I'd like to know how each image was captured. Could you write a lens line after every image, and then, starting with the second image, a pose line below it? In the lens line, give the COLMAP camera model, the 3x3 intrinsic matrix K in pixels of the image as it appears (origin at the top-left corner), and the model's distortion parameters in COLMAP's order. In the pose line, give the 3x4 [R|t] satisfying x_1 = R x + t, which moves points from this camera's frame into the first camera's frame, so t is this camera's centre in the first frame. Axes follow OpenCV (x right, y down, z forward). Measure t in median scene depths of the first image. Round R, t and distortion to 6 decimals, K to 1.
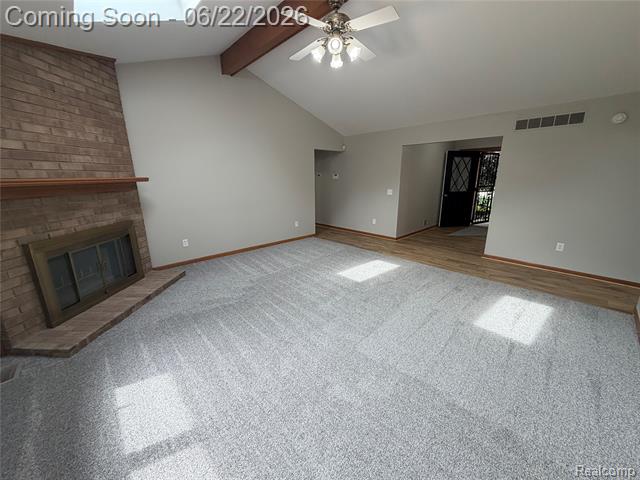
lens RADIAL K [[254.5, 0, 321.3], [0, 254.5, 239.6], [0, 0, 1]] dist [-0.000788, -0.000011]
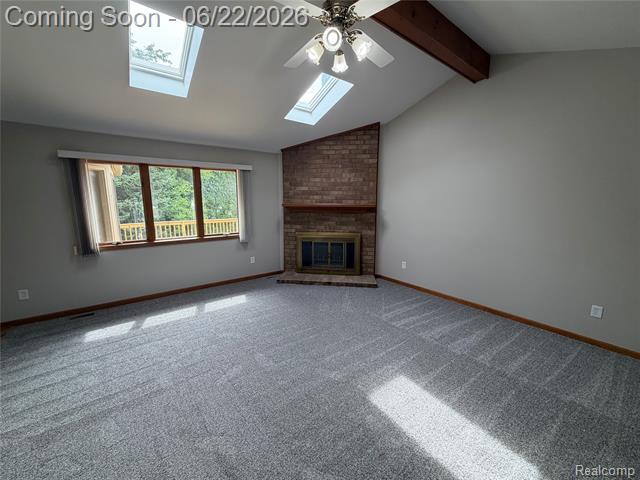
lens RADIAL K [[254.5, 0, 318.6], [0, 254.5, 238.6], [0, 0, 1]] dist [-0.000788, -0.000011]
pose [[-0.096014, 0.163889, -0.981795, 0.790422], [-0.249609, 0.950871, 0.183137, -0.296163], [0.963575, 0.262649, -0.050388, 1.010163]]
